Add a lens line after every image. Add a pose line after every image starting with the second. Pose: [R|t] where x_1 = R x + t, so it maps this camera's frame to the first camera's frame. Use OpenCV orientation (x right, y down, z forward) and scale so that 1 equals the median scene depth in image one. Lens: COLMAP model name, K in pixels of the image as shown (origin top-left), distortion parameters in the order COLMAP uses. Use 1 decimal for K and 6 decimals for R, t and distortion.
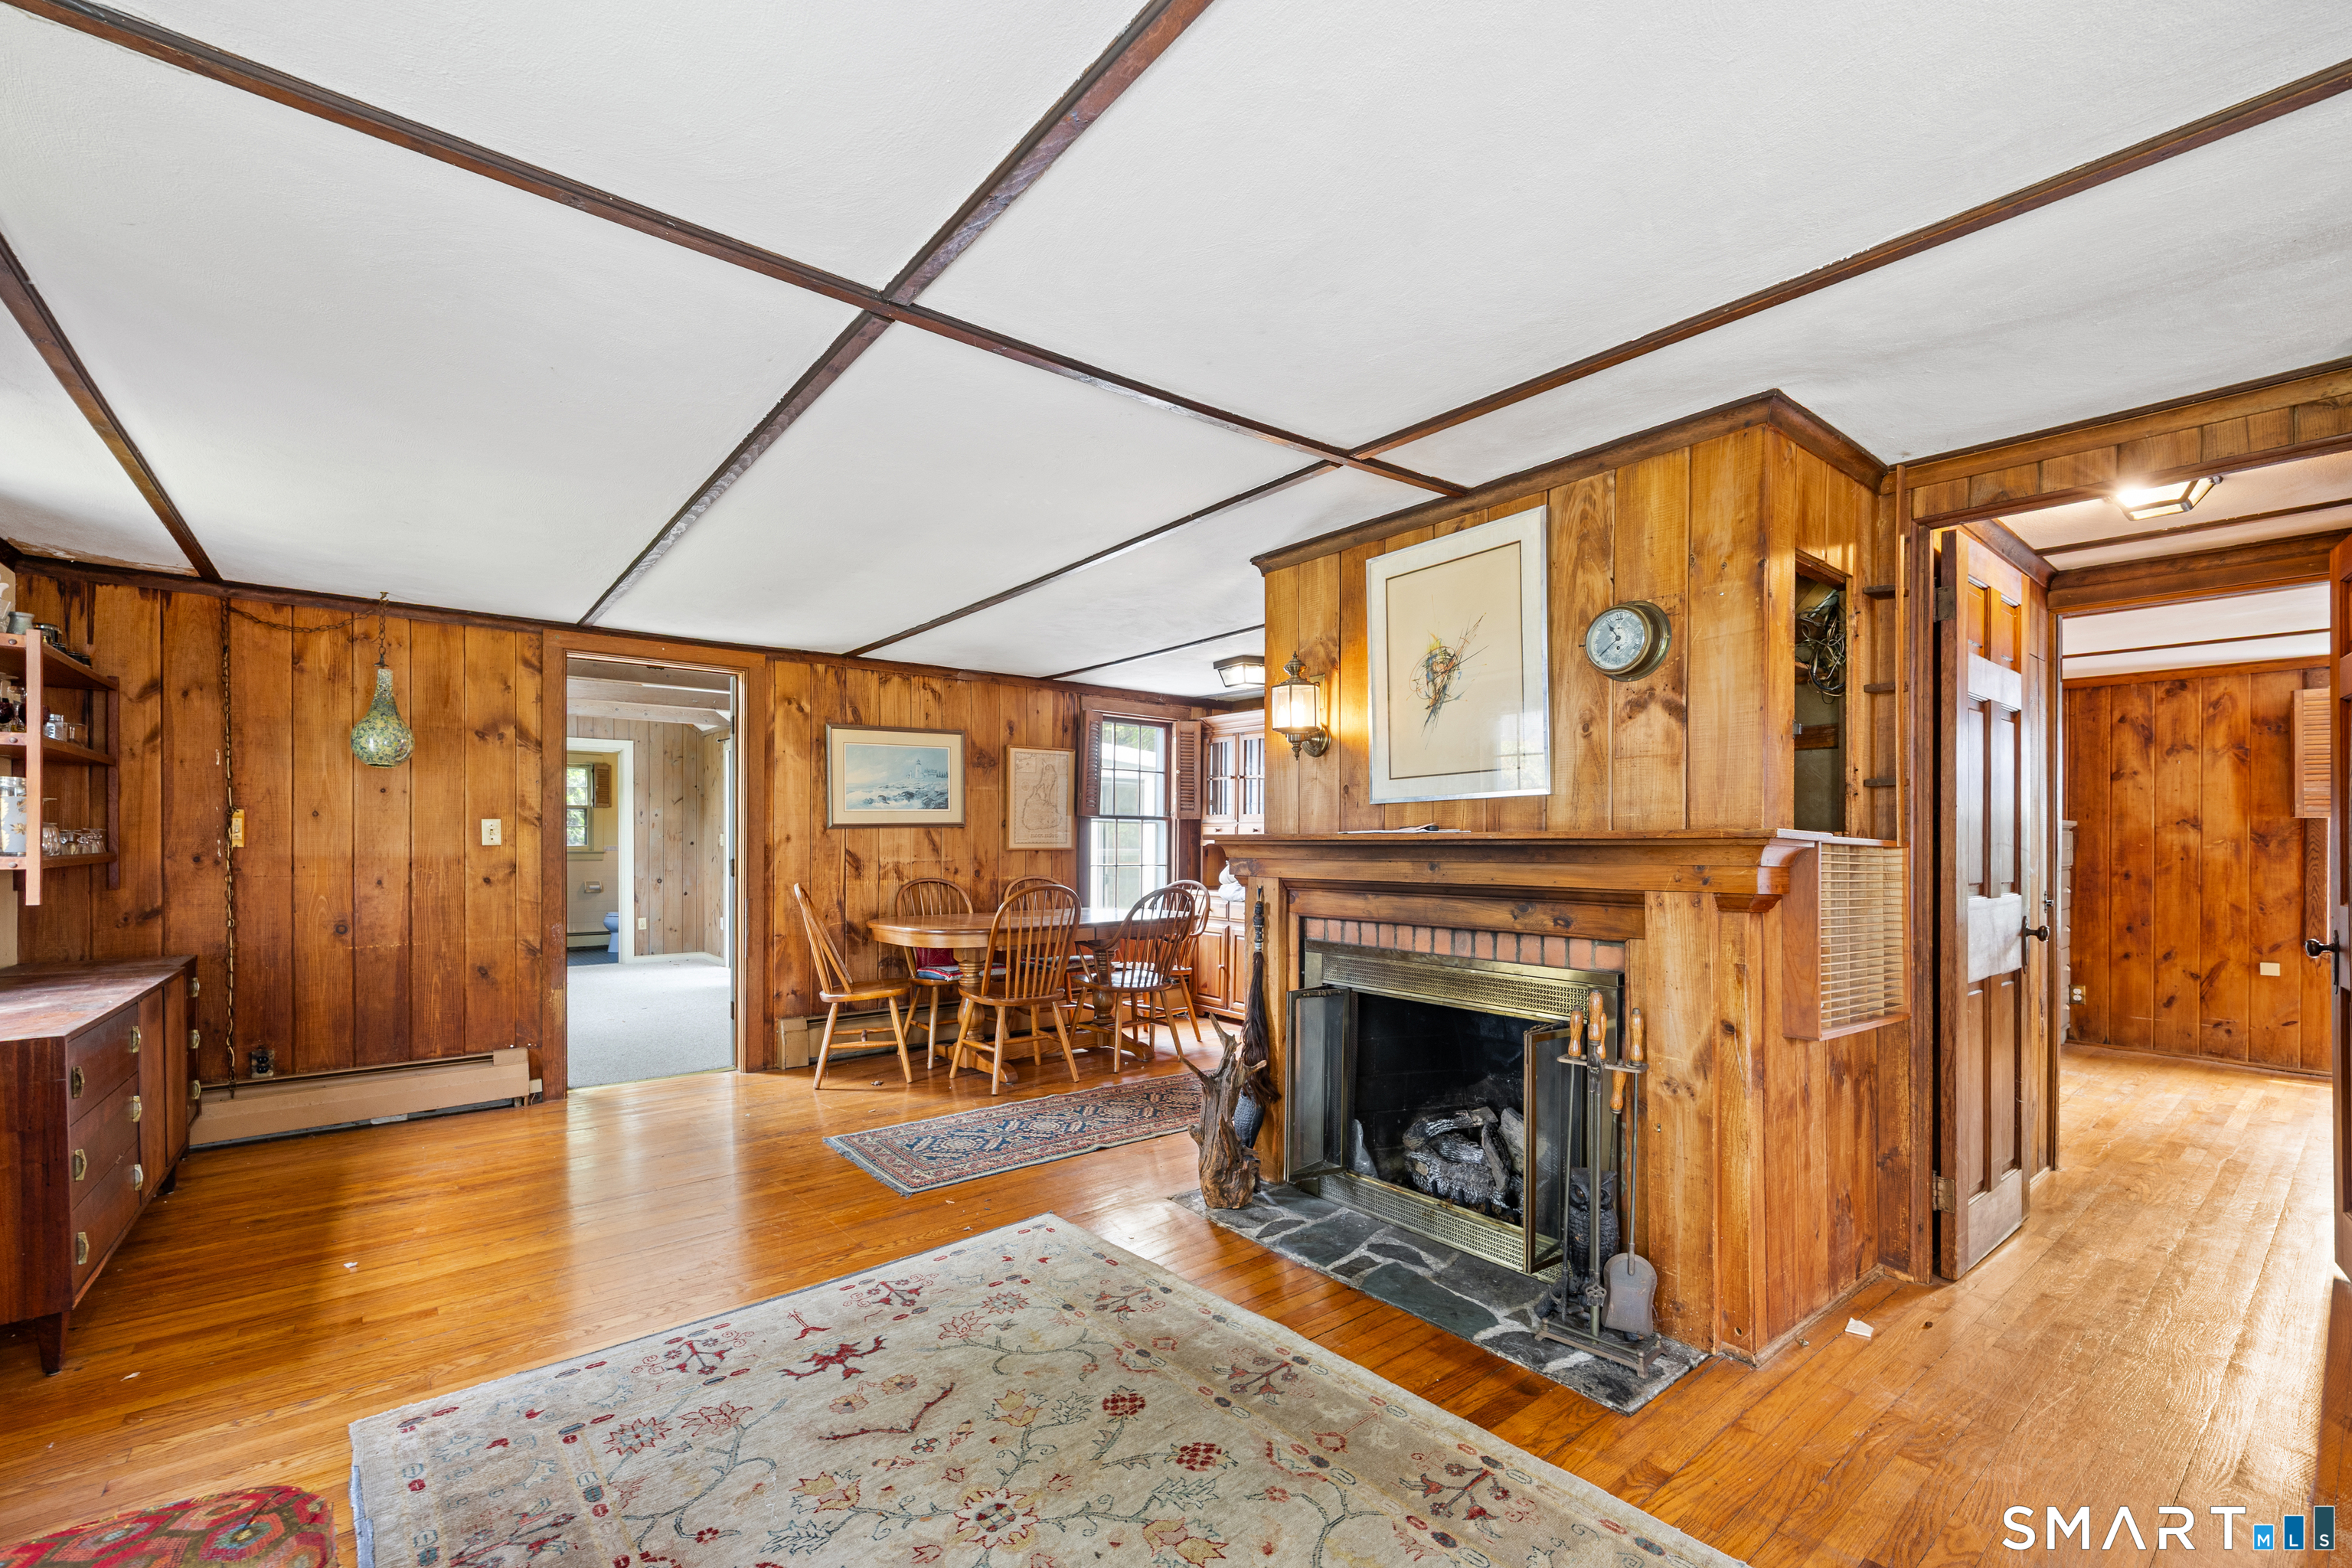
lens RADIAL K [[966.6, 0, 1148.9], [0, 966.6, 843.8], [0, 0, 1]] dist [0.013518, 0.000543]
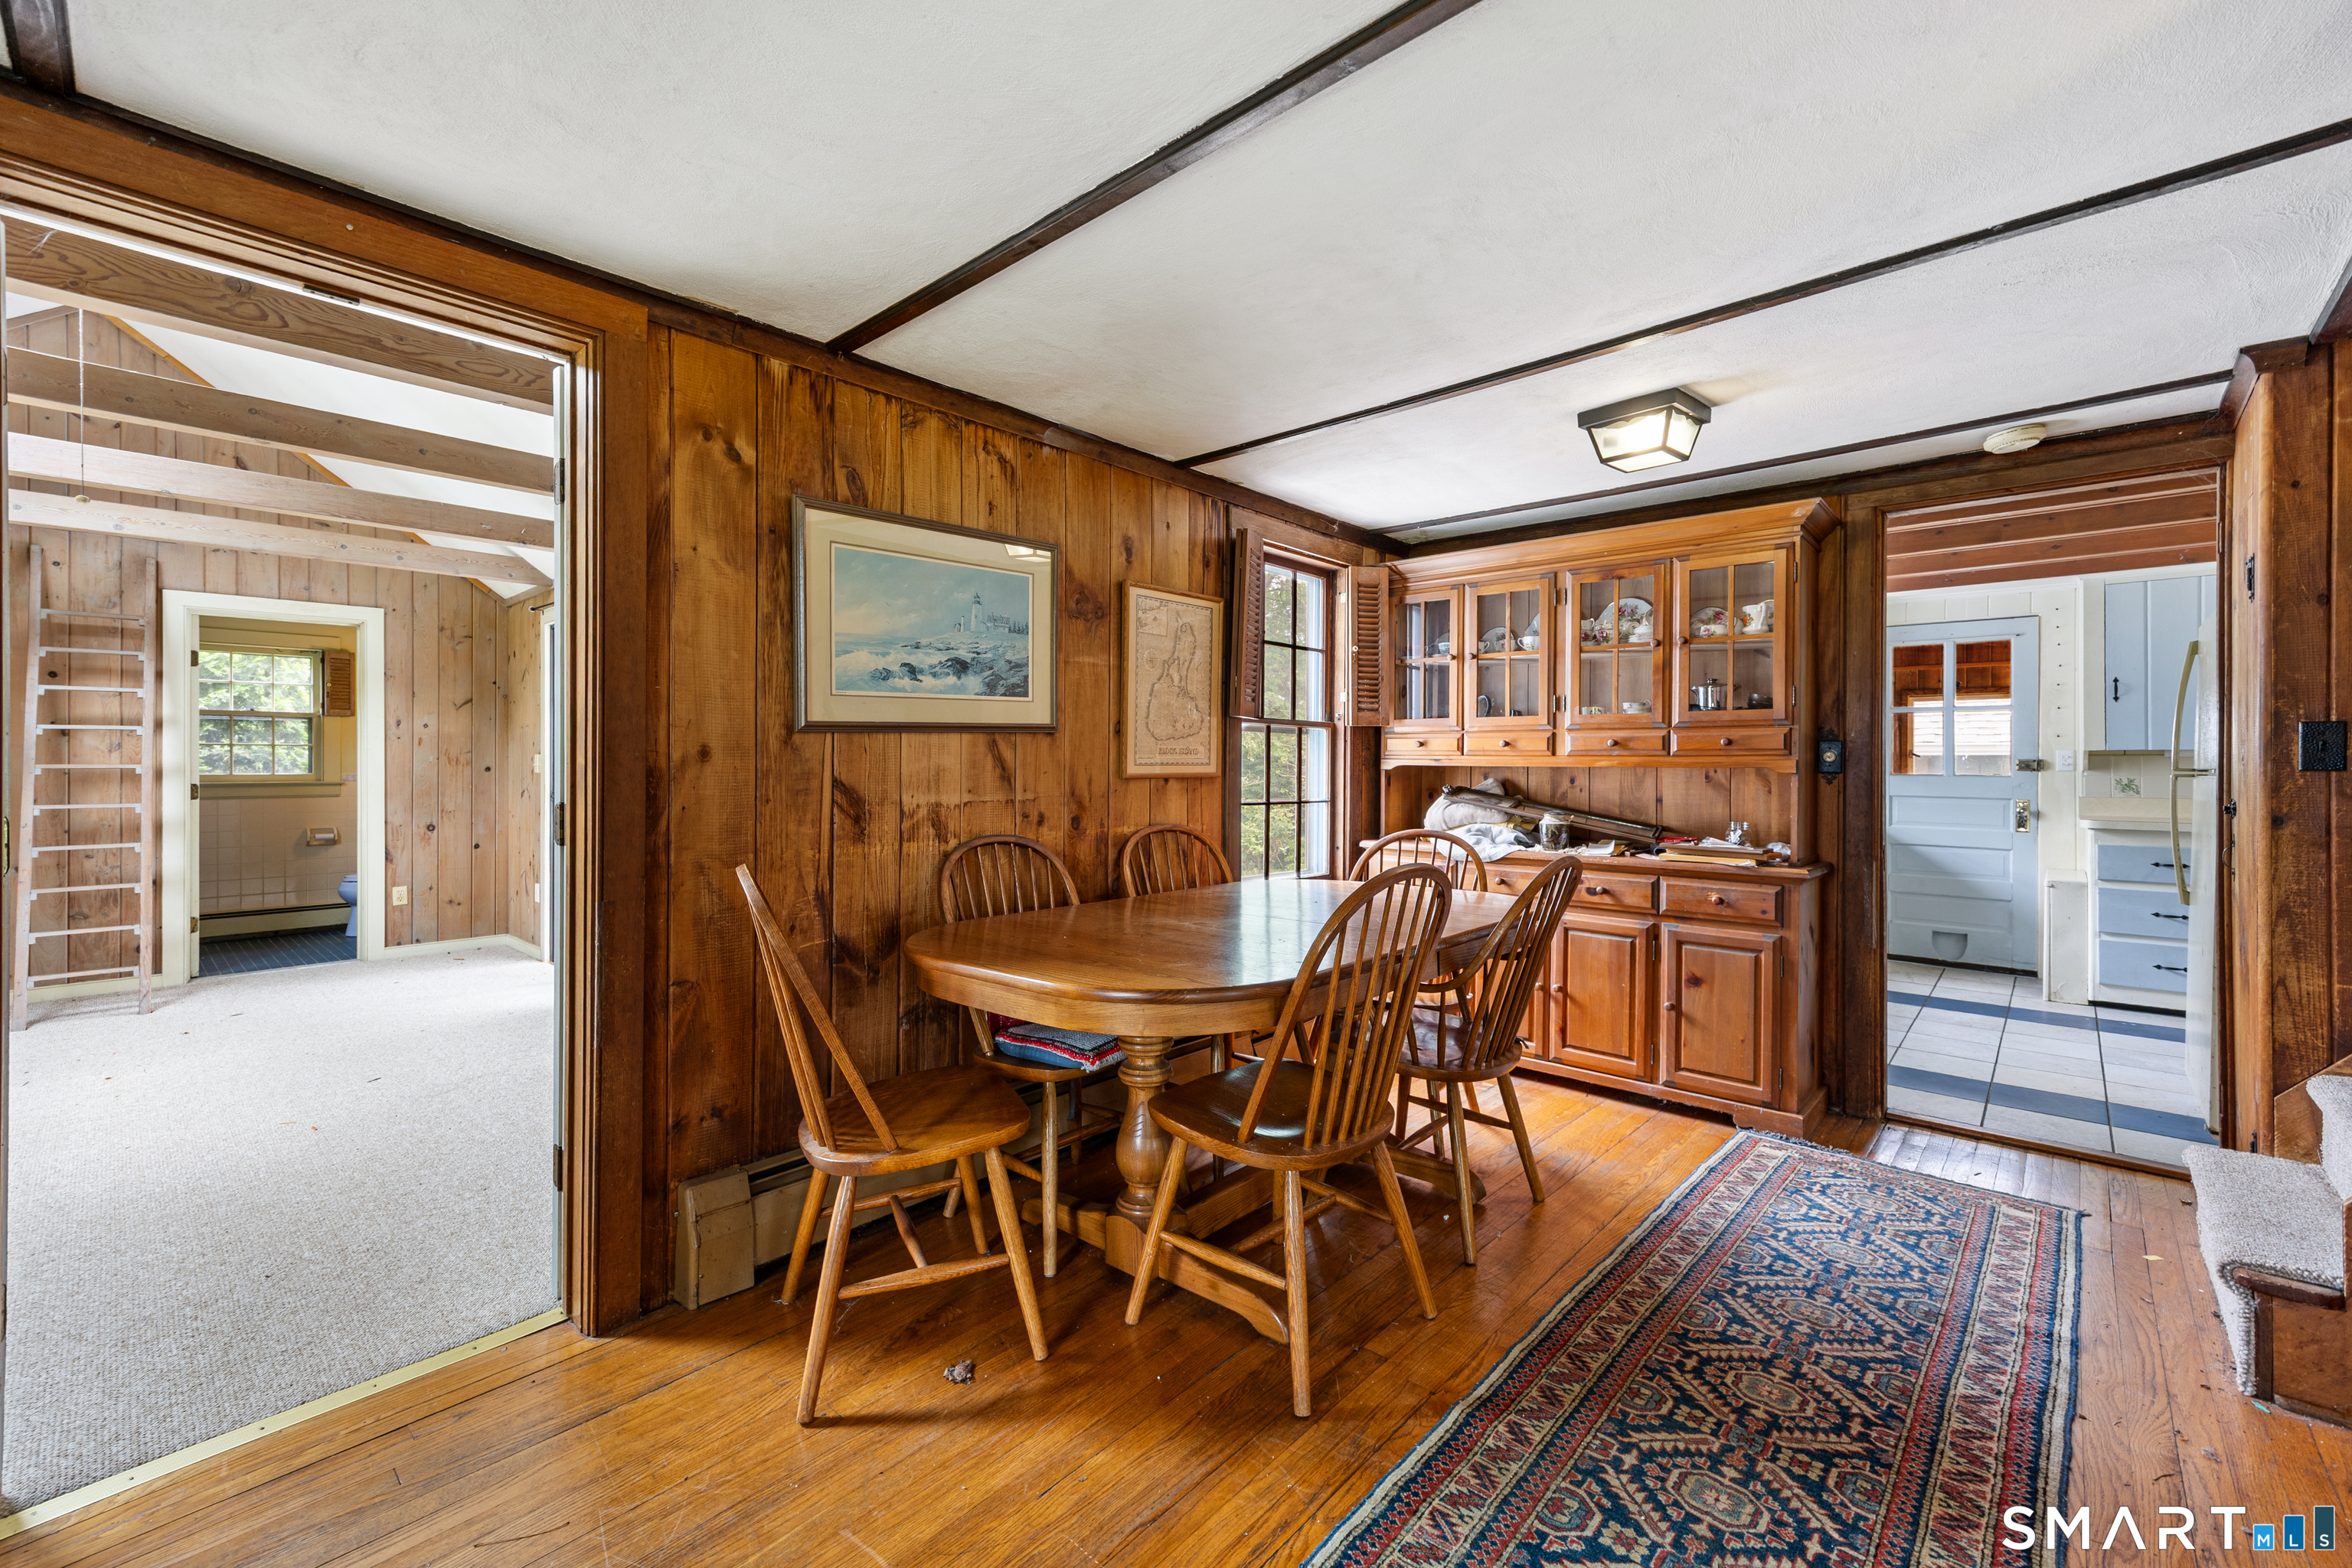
lens RADIAL K [[966.6, 0, 1183.4], [0, 966.6, 764.5], [0, 0, 1]] dist [0.013518, 0.000543]
pose [[0.985769, -0.000999, 0.168101, -0.231977], [0.001559, 0.999994, -0.003203, 0.000868], [-0.168097, 0.003419, 0.985764, 0.533456]]
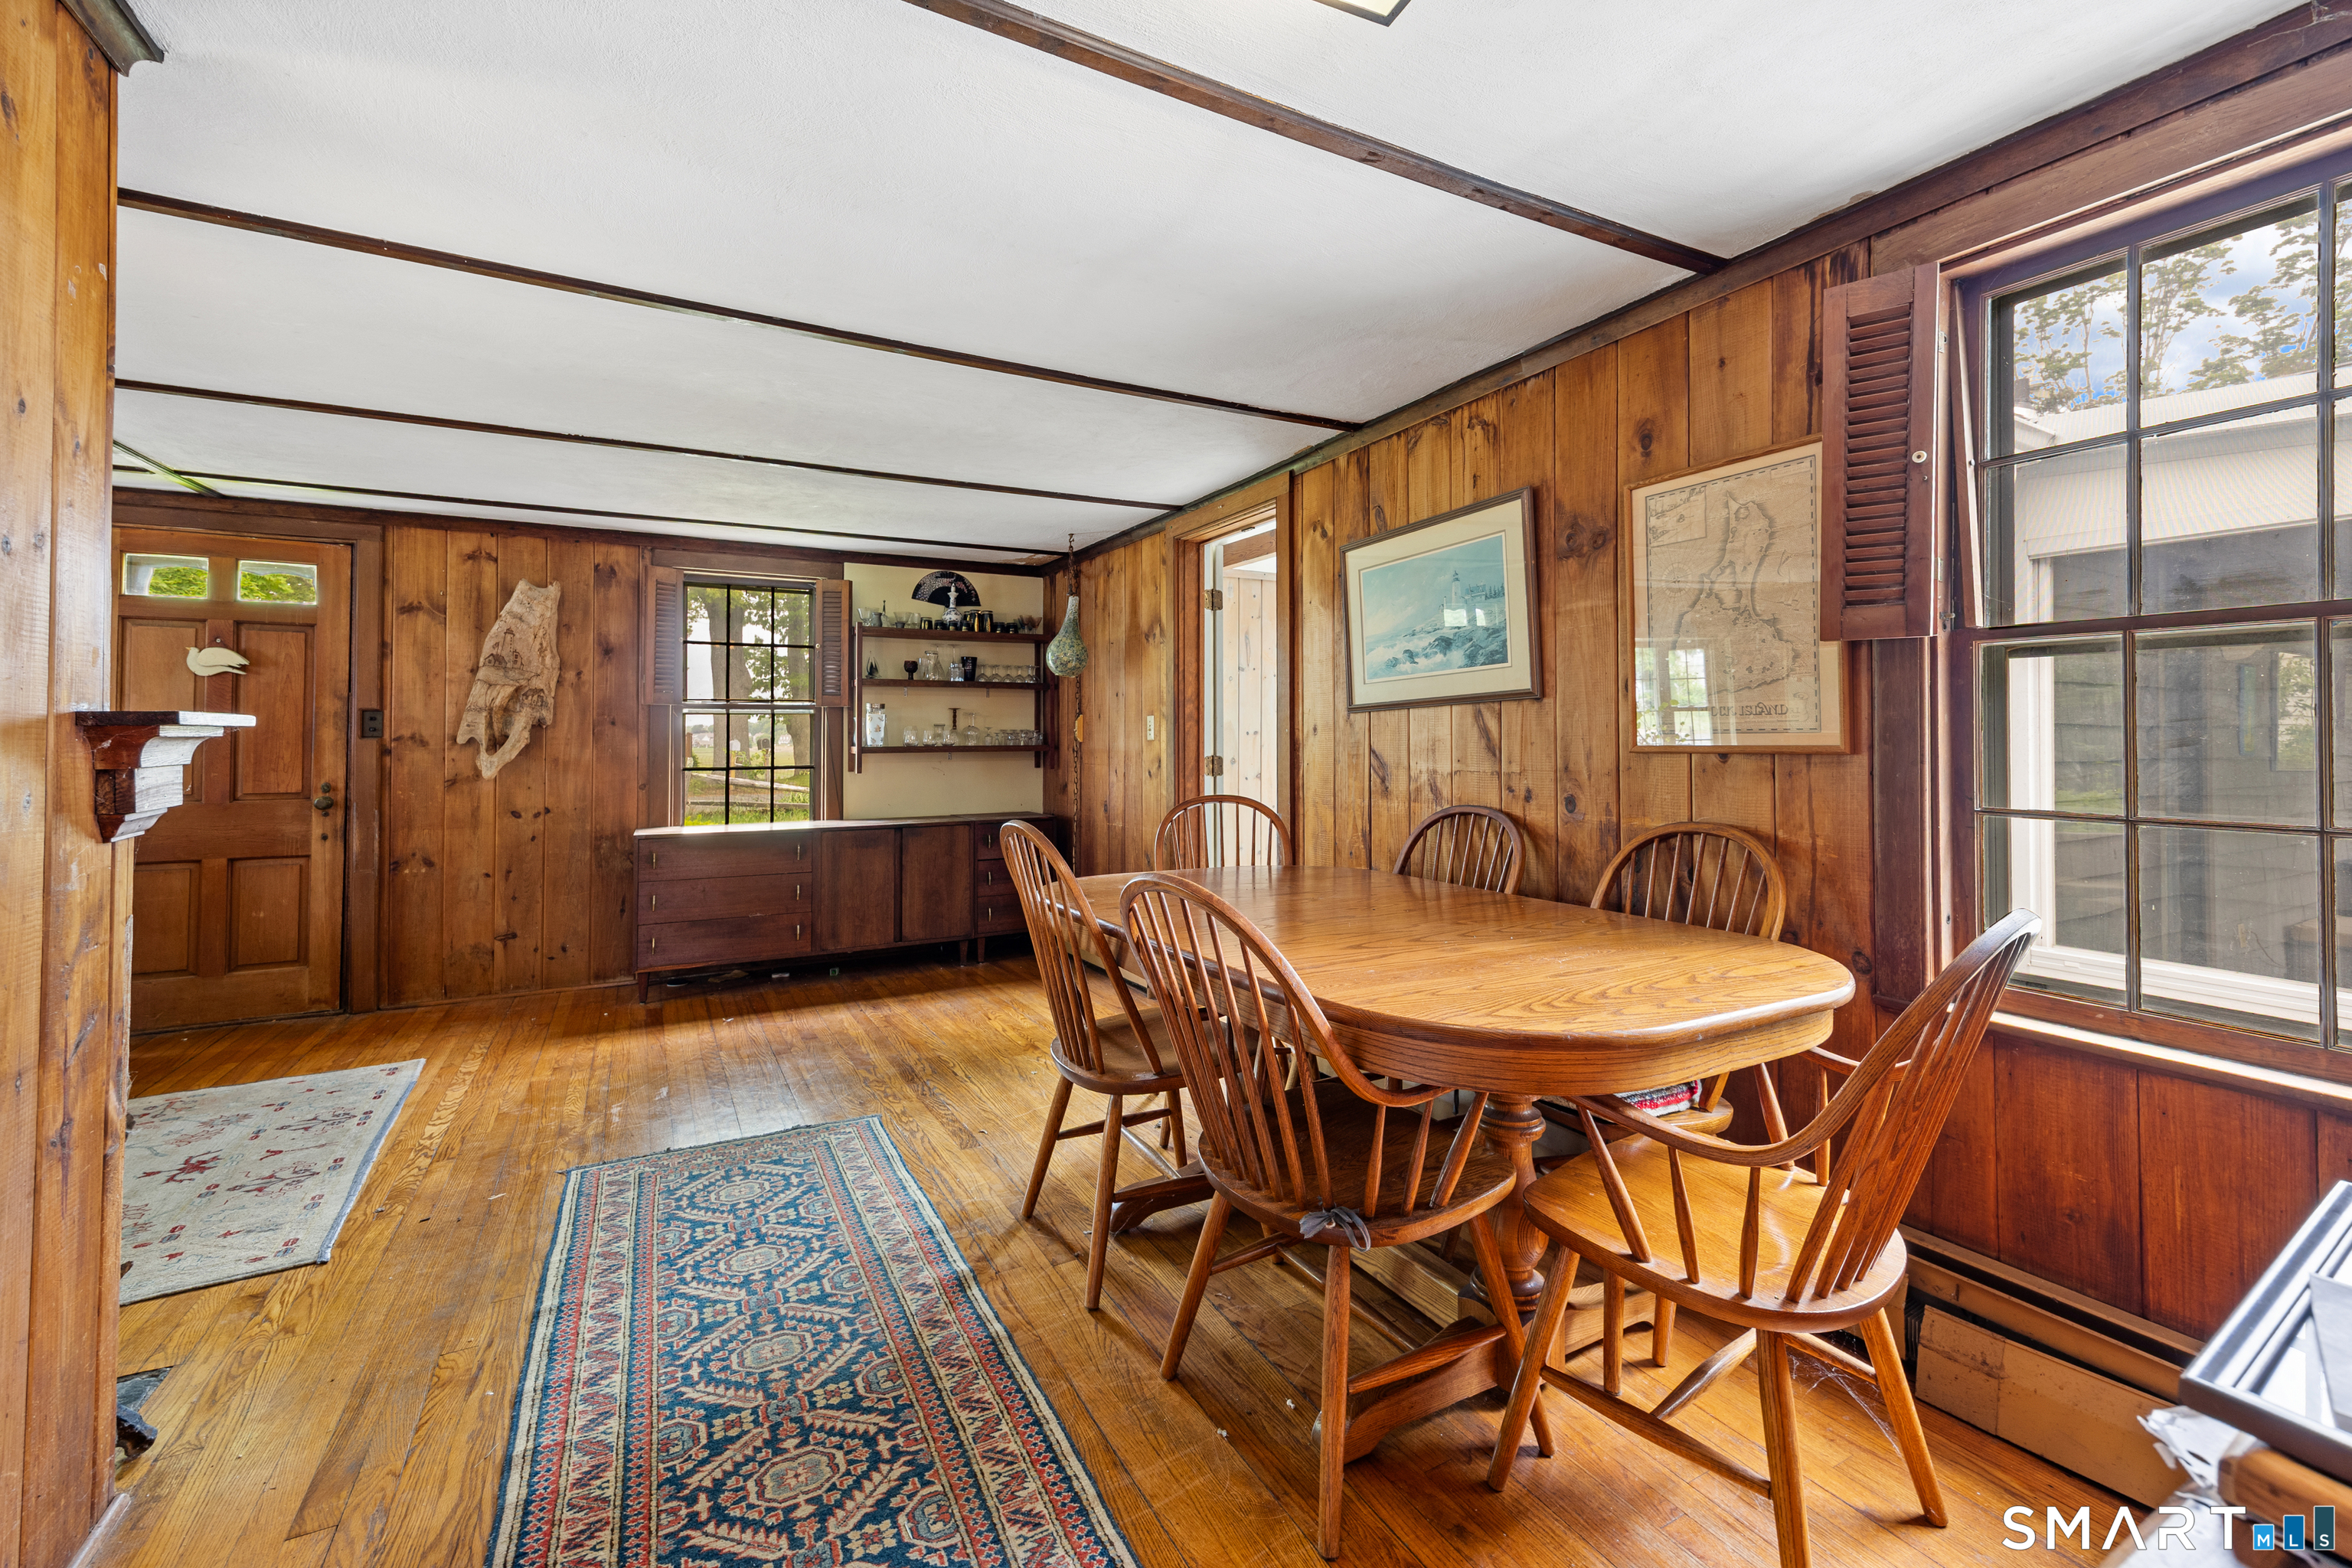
lens RADIAL K [[966.6, 0, 1209.3], [0, 966.6, 727.0], [0, 0, 1]] dist [0.013518, 0.000543]
pose [[-0.134777, -0.010776, -0.990817, 0.304894], [0.009310, 0.999883, -0.012141, -0.000097], [0.990832, -0.010861, -0.134660, 1.002304]]
